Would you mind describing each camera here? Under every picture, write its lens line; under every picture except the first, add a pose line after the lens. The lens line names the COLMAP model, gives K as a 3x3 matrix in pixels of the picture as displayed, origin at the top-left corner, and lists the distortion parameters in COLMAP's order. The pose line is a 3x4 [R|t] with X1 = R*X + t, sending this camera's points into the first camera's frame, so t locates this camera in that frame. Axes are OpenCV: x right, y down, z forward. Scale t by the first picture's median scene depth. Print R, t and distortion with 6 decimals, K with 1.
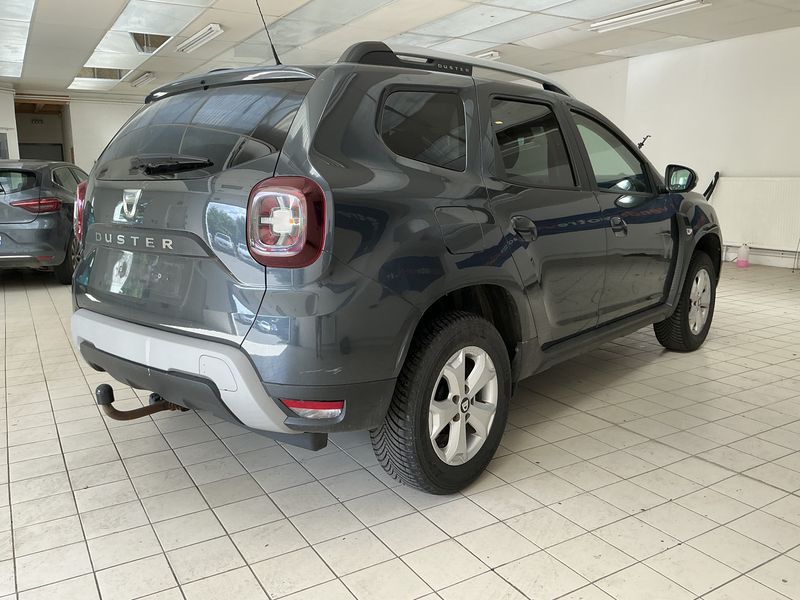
lens RADIAL K [[660.8, 0, 400.0], [0, 660.8, 300.0], [0, 0, 1]] dist [0.078785, -0.127525]
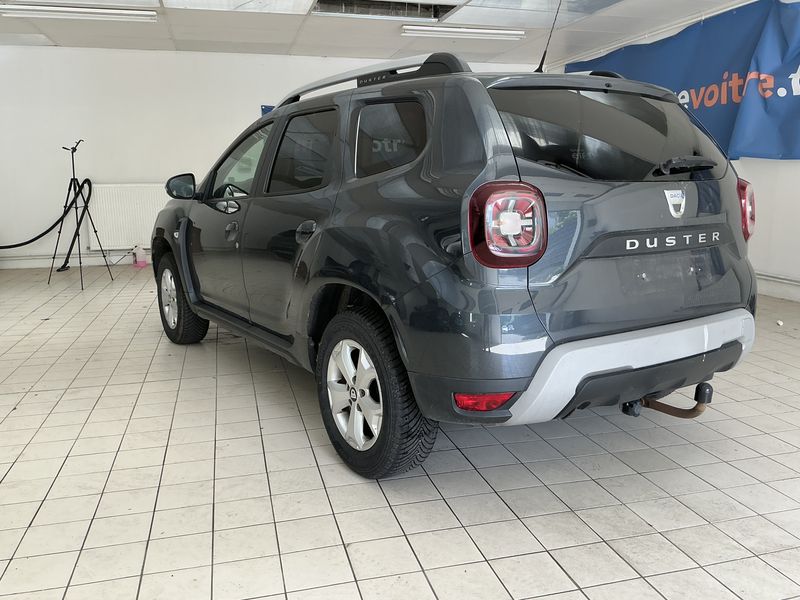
lens RADIAL K [[660.8, 0, 400.0], [0, 660.8, 300.0], [0, 0, 1]] dist [0.078785, -0.127525]
pose [[0.273447, -0.166700, 0.947332, -1.476509], [0.178068, 0.976618, 0.120455, -0.195765], [-0.945261, 0.135752, 0.296737, 1.098178]]
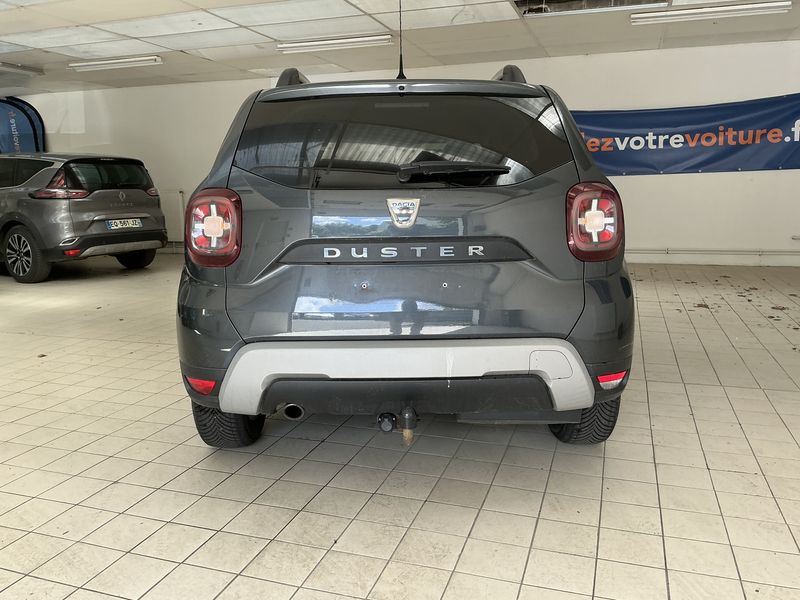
lens RADIAL K [[661.6, 0, 398.5], [0, 661.6, 287.9], [0, 0, 1]] dist [0.077816, -0.130447]
pose [[0.762283, -0.104654, 0.638726, -1.007579], [0.125659, 0.991994, 0.012569, -0.051095], [-0.634928, 0.070681, 0.769331, 0.281304]]
